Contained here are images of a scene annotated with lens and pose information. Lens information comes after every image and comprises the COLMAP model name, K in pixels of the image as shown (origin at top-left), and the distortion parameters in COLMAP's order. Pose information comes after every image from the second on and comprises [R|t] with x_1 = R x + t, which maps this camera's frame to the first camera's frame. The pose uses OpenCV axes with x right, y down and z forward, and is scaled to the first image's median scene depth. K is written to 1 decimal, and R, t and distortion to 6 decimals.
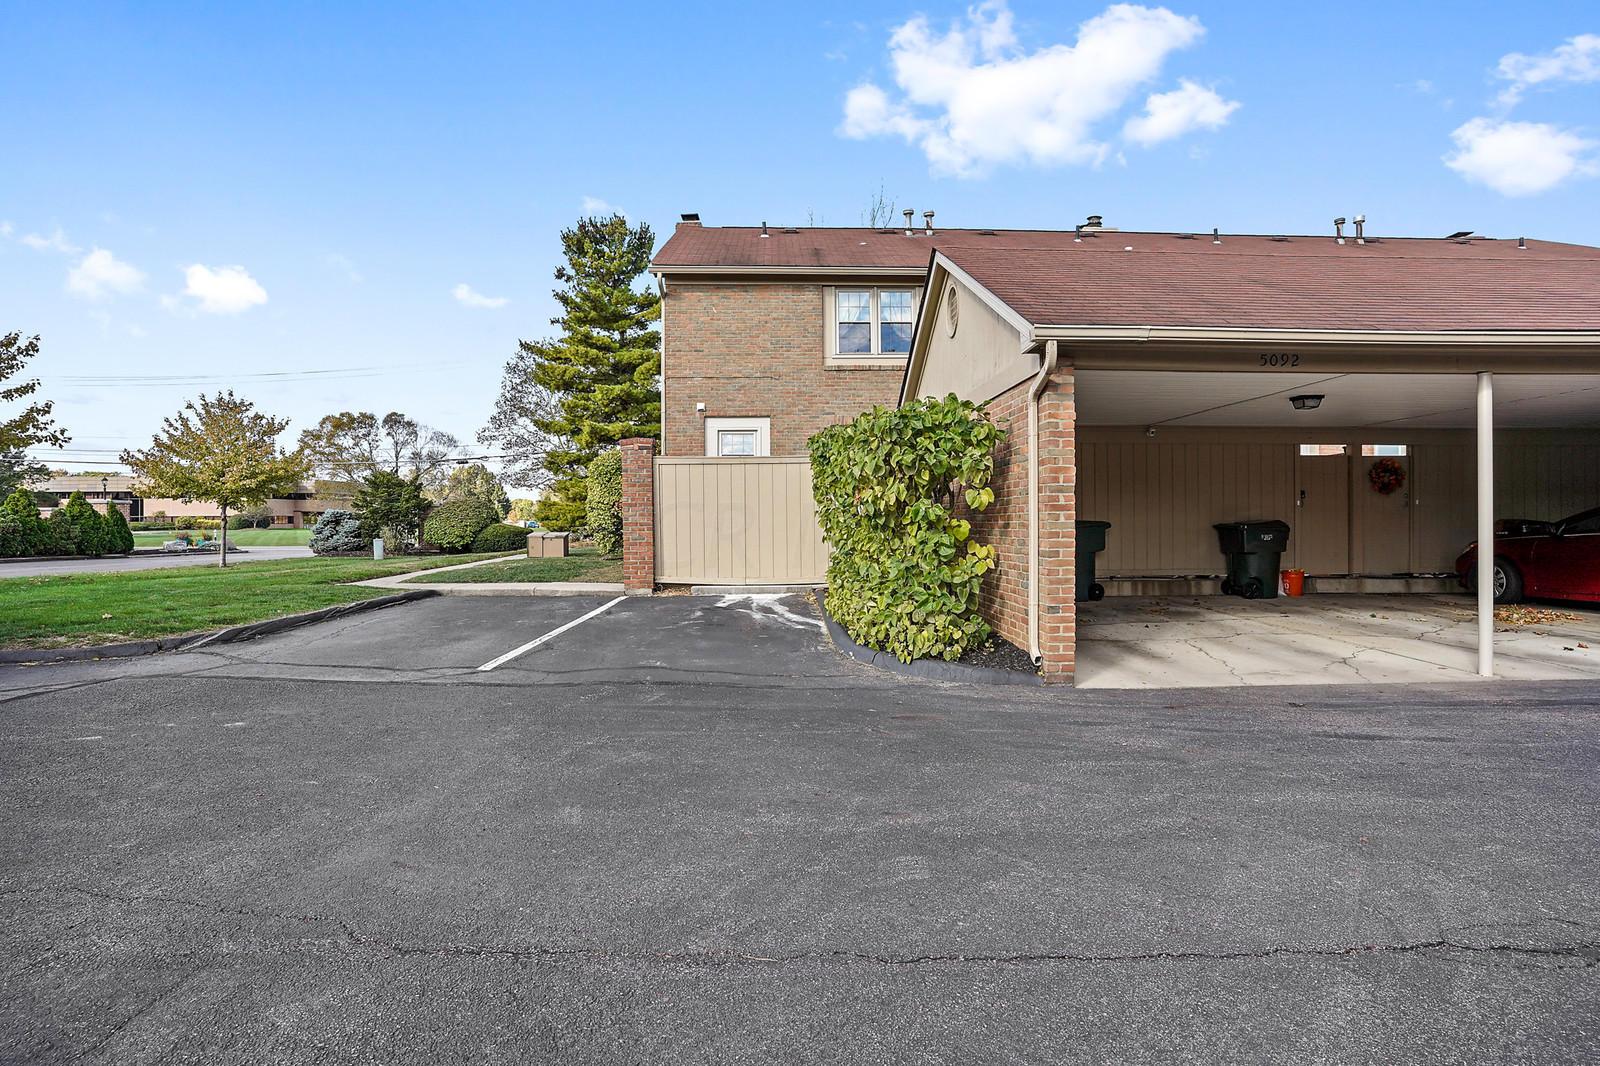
lens RADIAL K [[814.0, 0, 798.8], [0, 814.0, 531.4], [0, 0, 1]] dist [-0.081224, 0.043267]
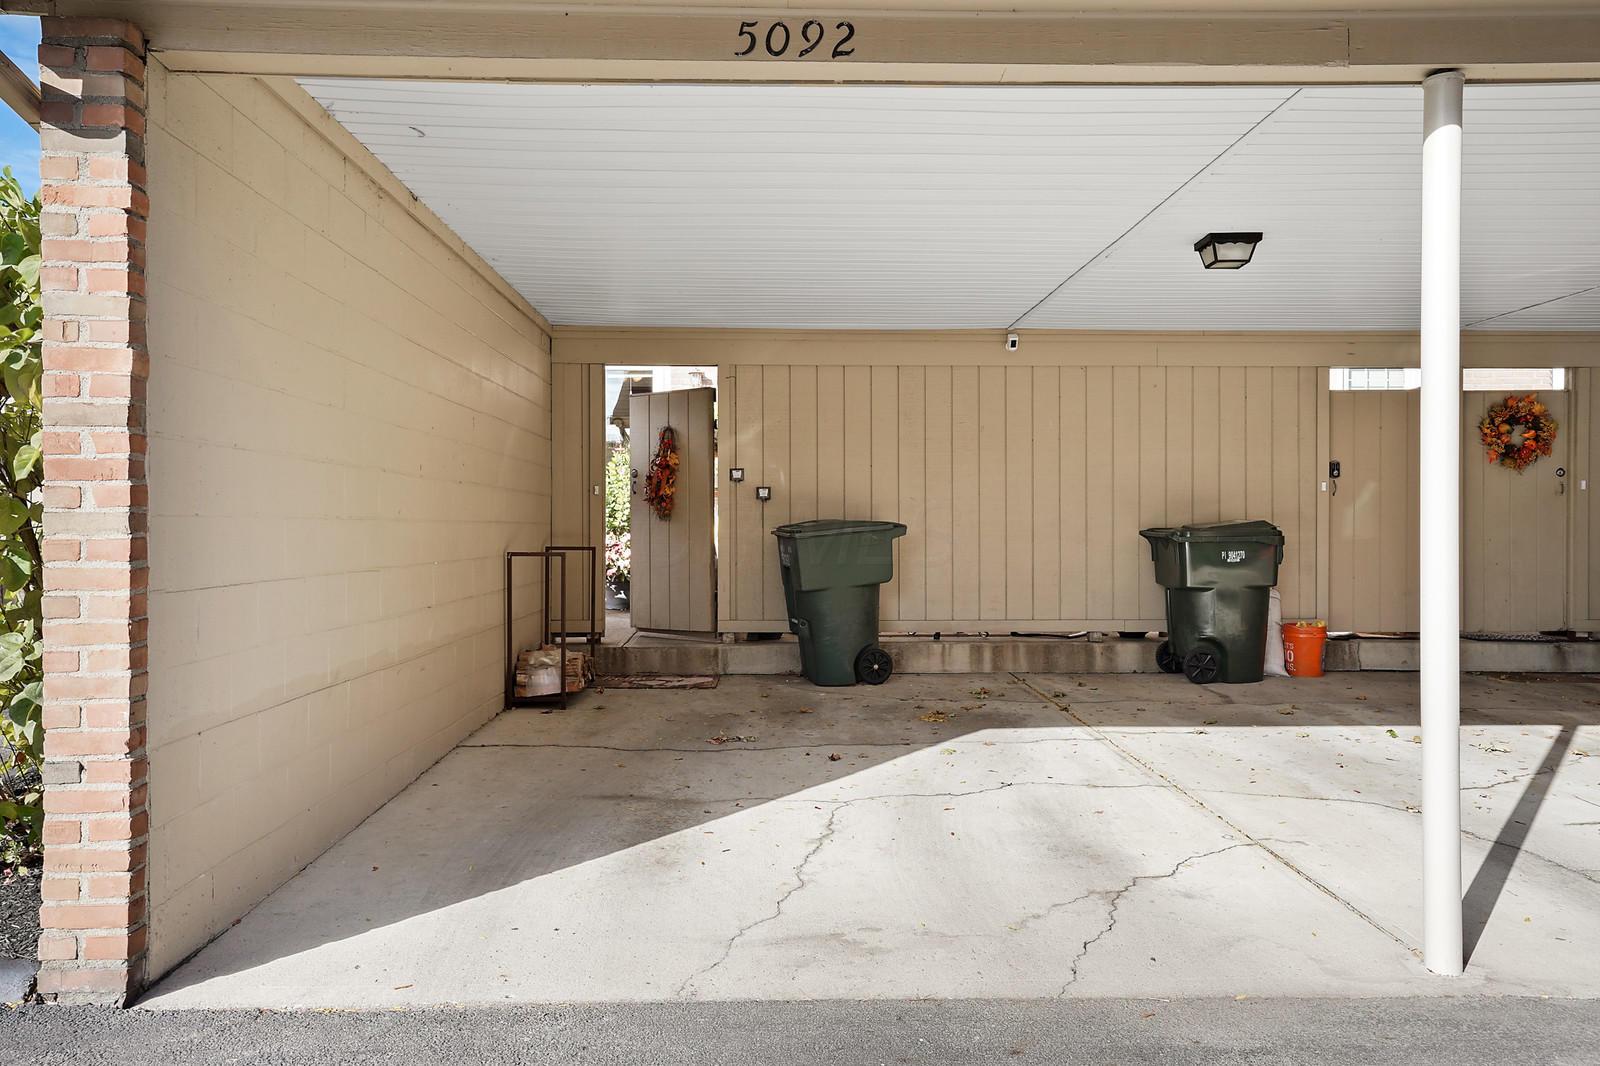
lens RADIAL K [[1233.5, 0, 800.6], [0, 1233.5, 566.6], [0, 0, 1]] dist [0.046240, 0.001094]
pose [[0.999968, 0.004114, 0.006843, 0.302504], [-0.004252, 0.999785, 0.020298, -0.000529], [-0.006758, -0.020327, 0.999771, 0.230619]]
